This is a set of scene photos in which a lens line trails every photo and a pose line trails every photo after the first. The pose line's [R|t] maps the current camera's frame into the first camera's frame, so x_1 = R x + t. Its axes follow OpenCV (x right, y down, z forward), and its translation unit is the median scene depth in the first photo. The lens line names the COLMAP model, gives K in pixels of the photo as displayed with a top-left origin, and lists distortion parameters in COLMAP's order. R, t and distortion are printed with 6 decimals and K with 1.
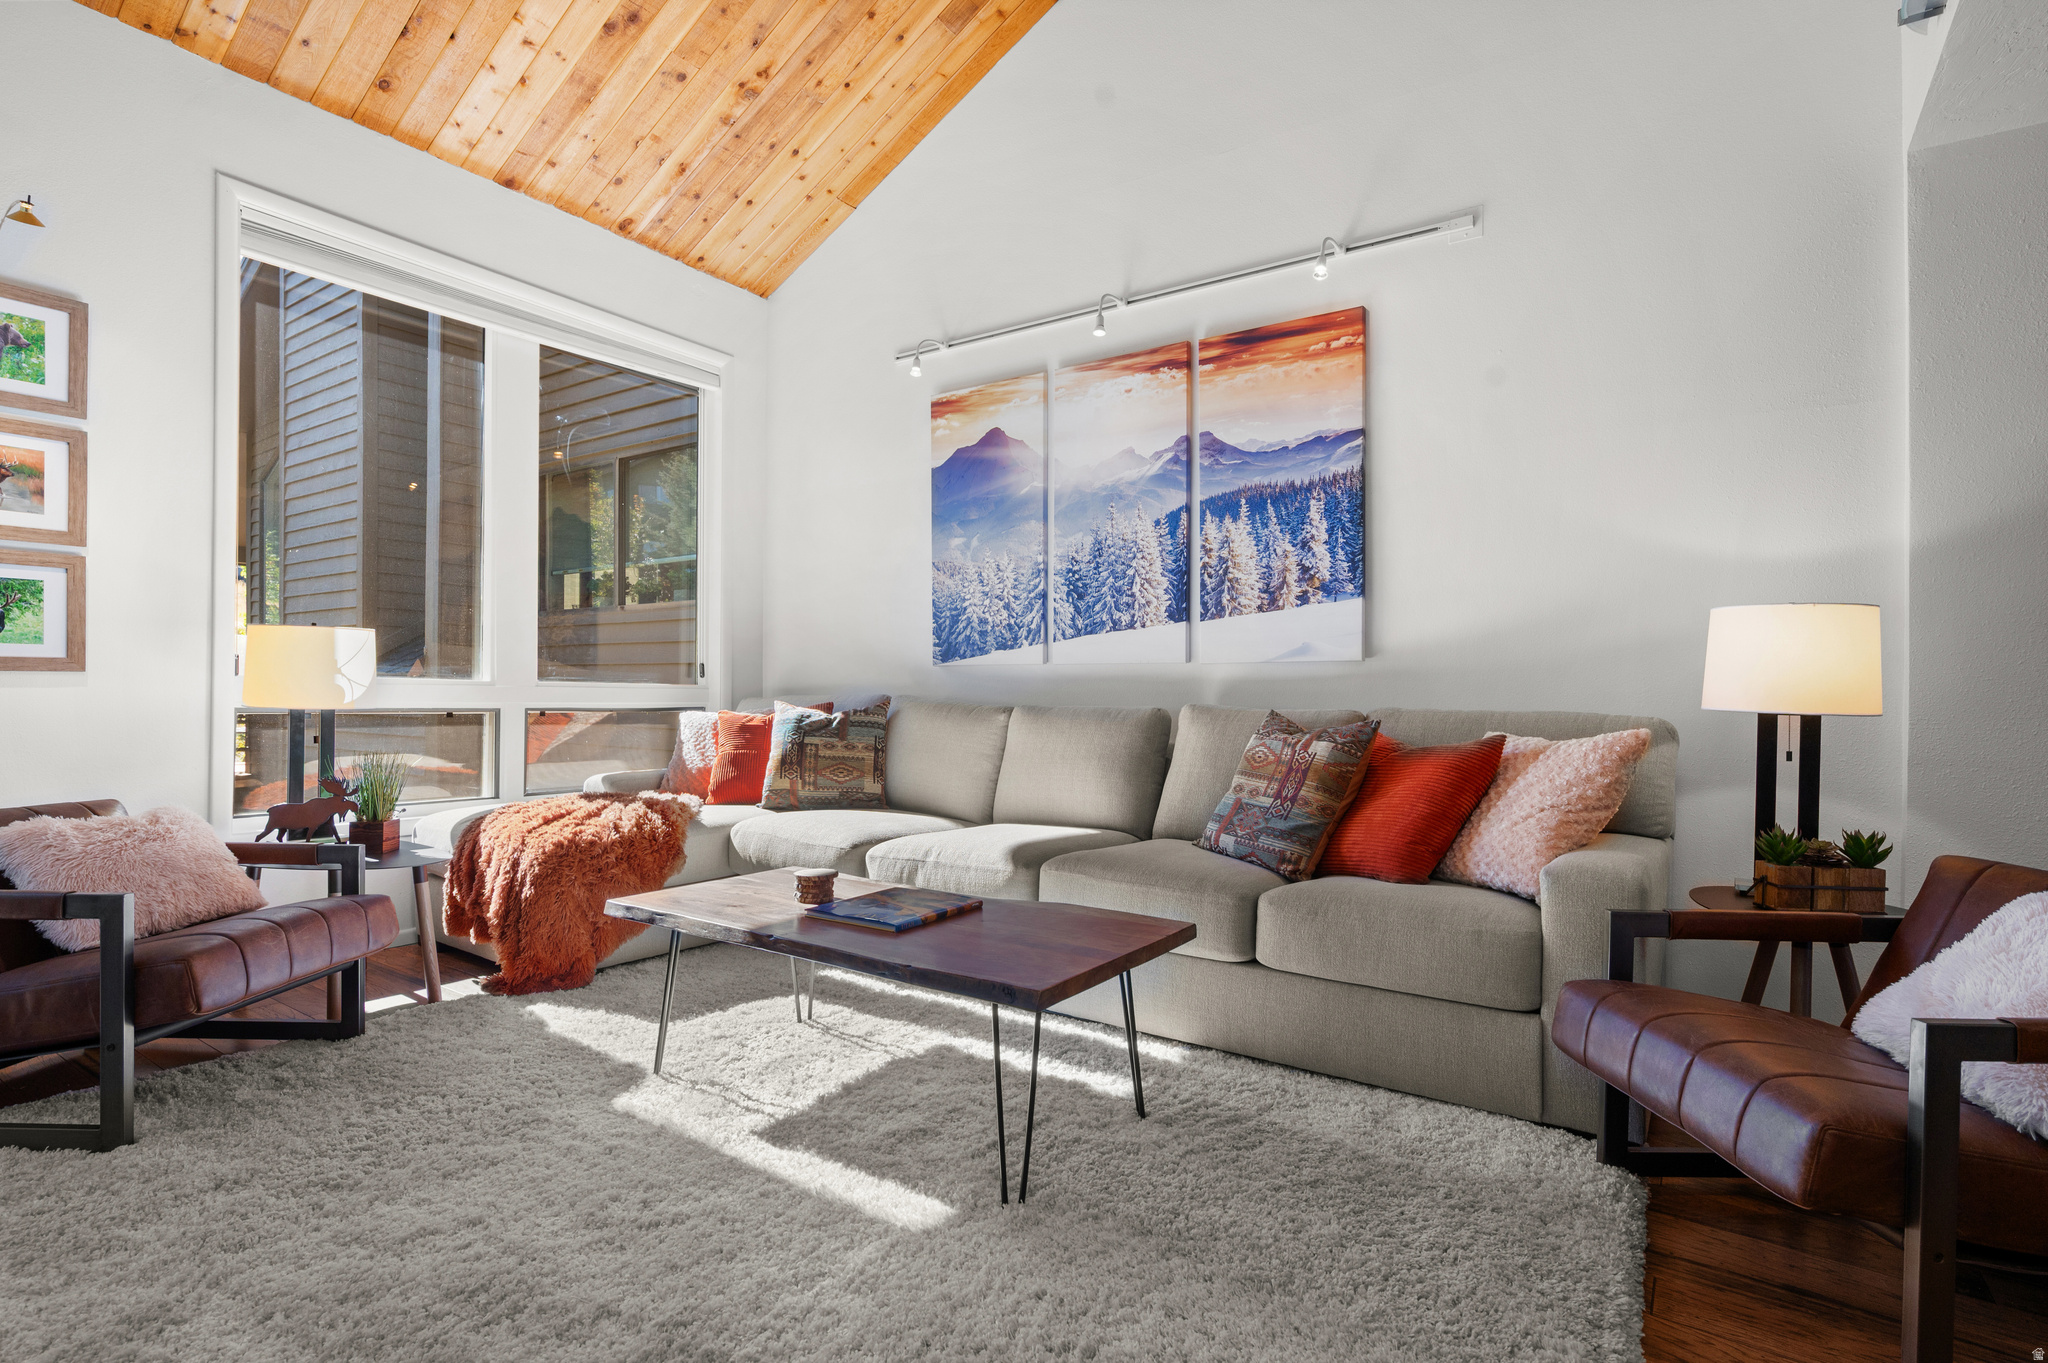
lens RADIAL K [[998.6, 0, 1023.1], [0, 998.6, 685.4], [0, 0, 1]] dist [0.001967, -0.000722]
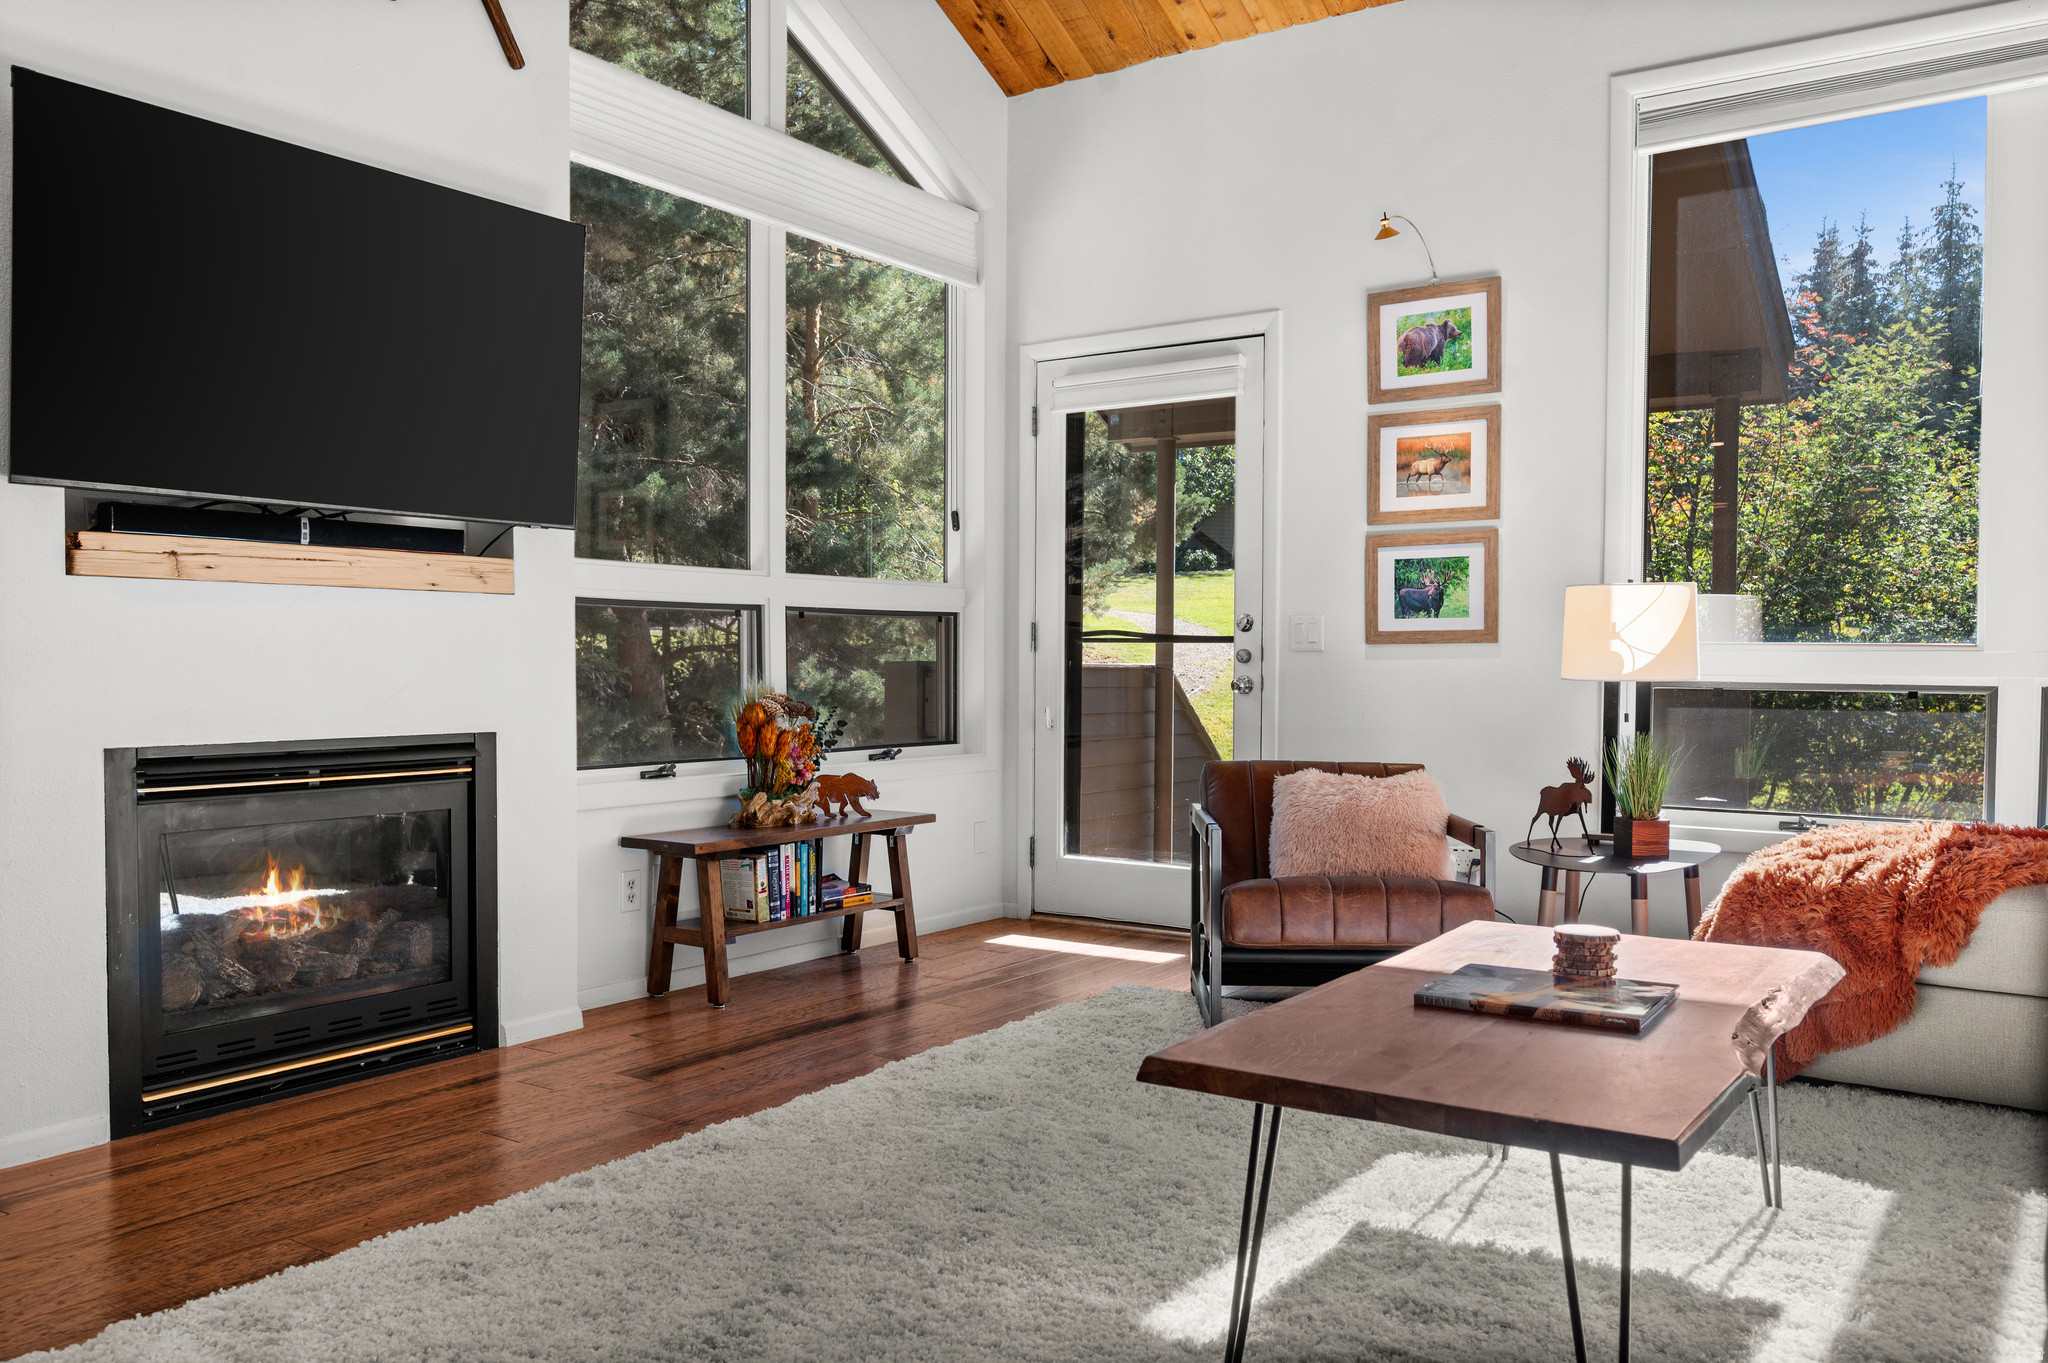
lens RADIAL K [[1575.1, 0, 1021.1], [0, 1575.1, 714.7], [0, 0, 1]] dist [-0.012401, 0.004954]
pose [[0.004657, 0.025171, -0.999672, 0.570851], [0.007051, 0.999657, 0.025203, 0.013508], [0.999964, -0.007166, 0.004478, 0.446593]]
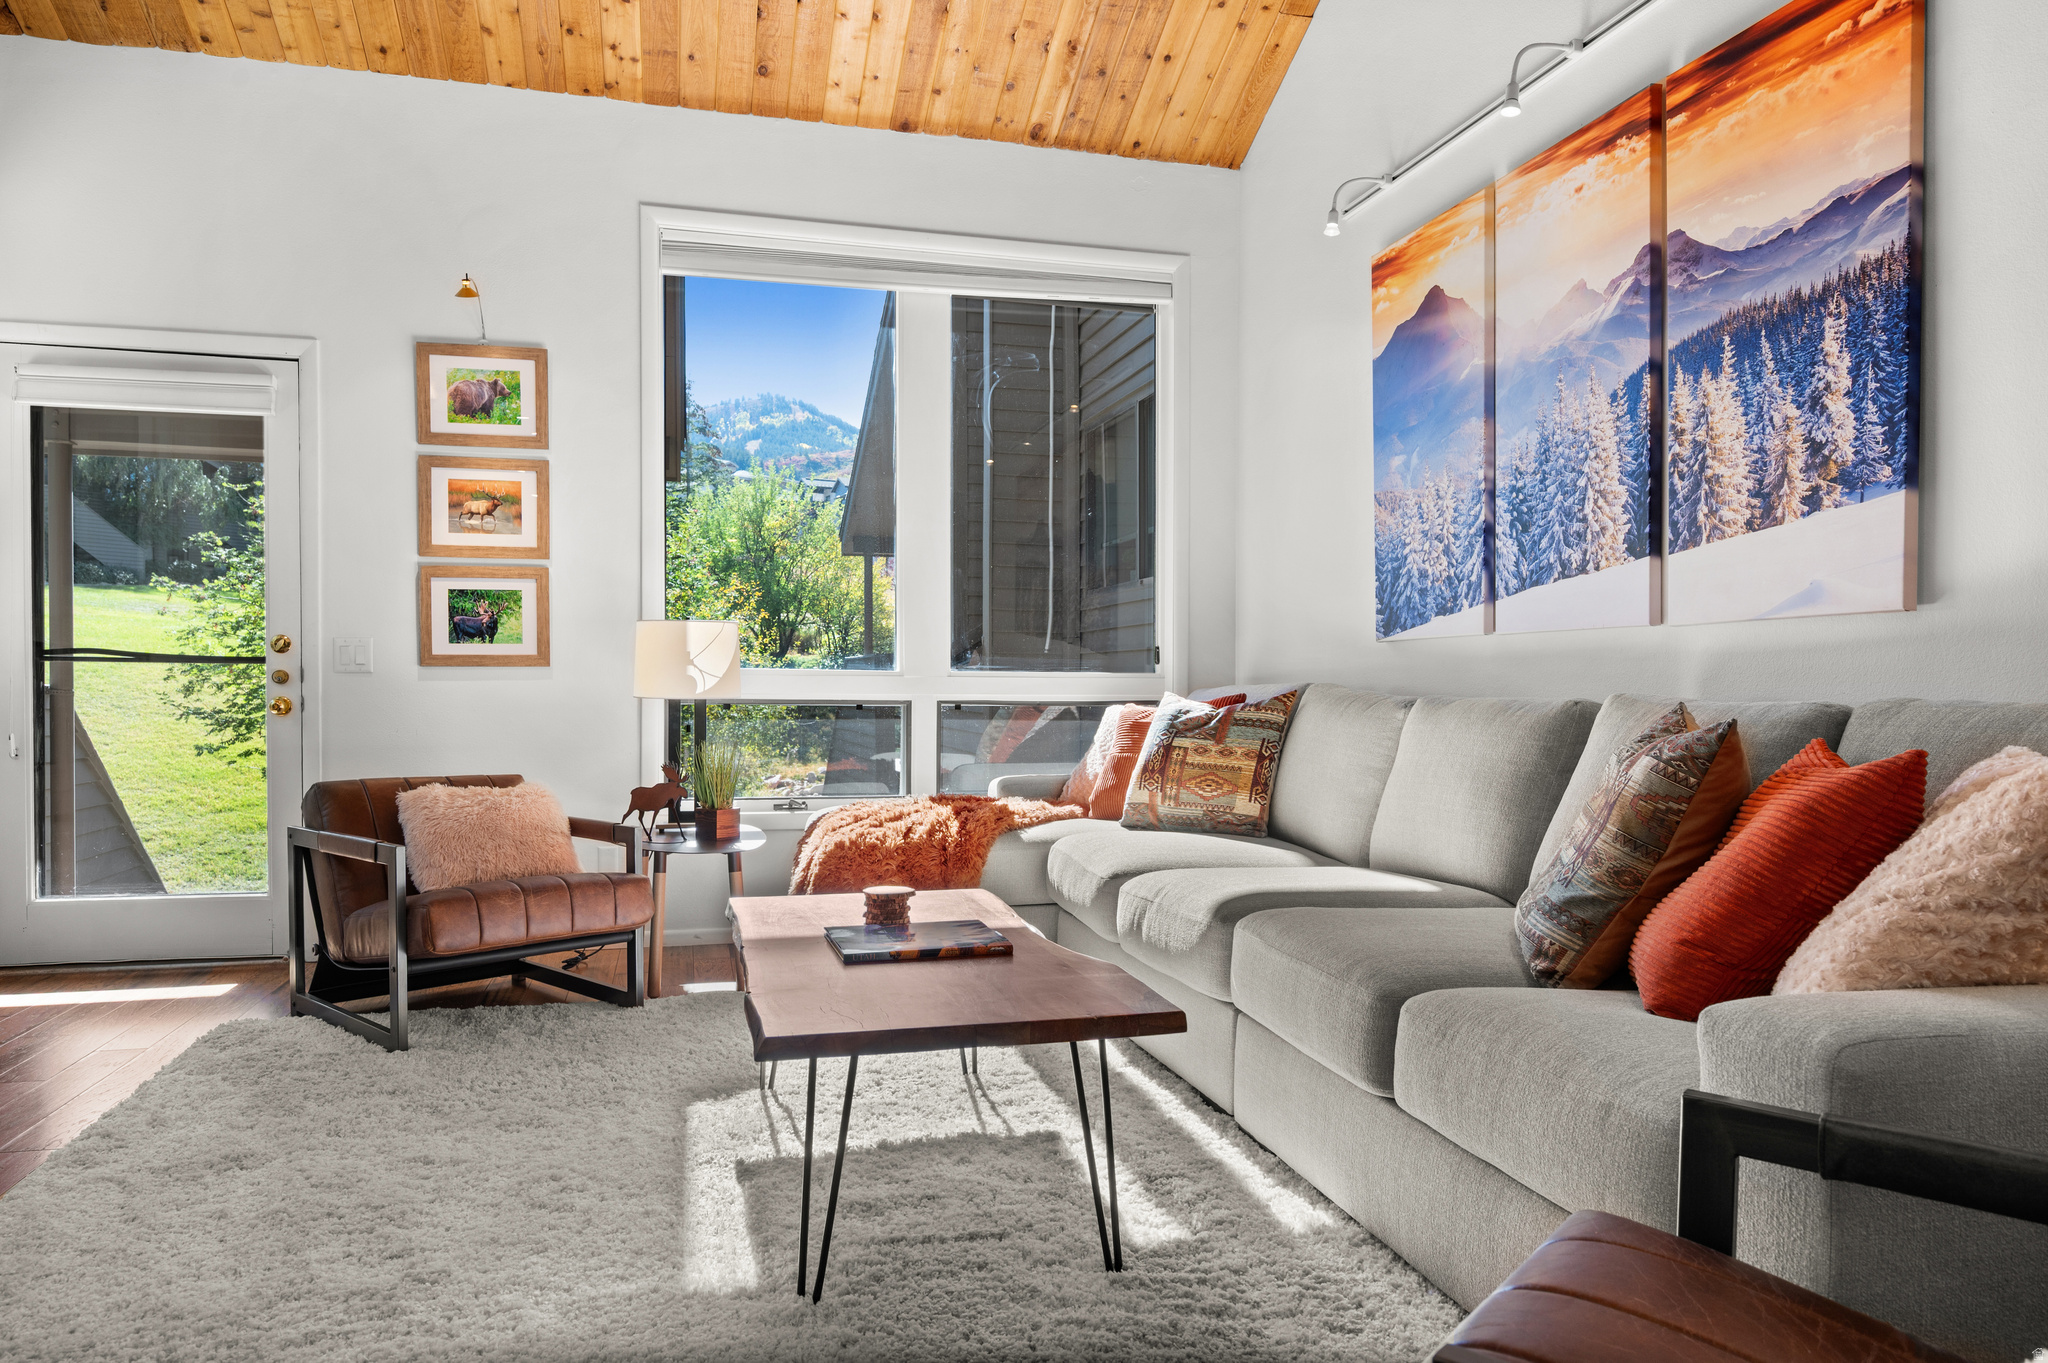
lens RADIAL K [[1343.3, 0, 1016.6], [0, 1343.3, 707.0], [0, 0, 1]] dist [-0.002265, 0.000546]
pose [[0.753454, 0.004854, -0.657483, 0.439921], [0.009076, 0.999801, 0.017782, 0.009232], [0.657438, -0.019365, 0.753260, 0.154577]]
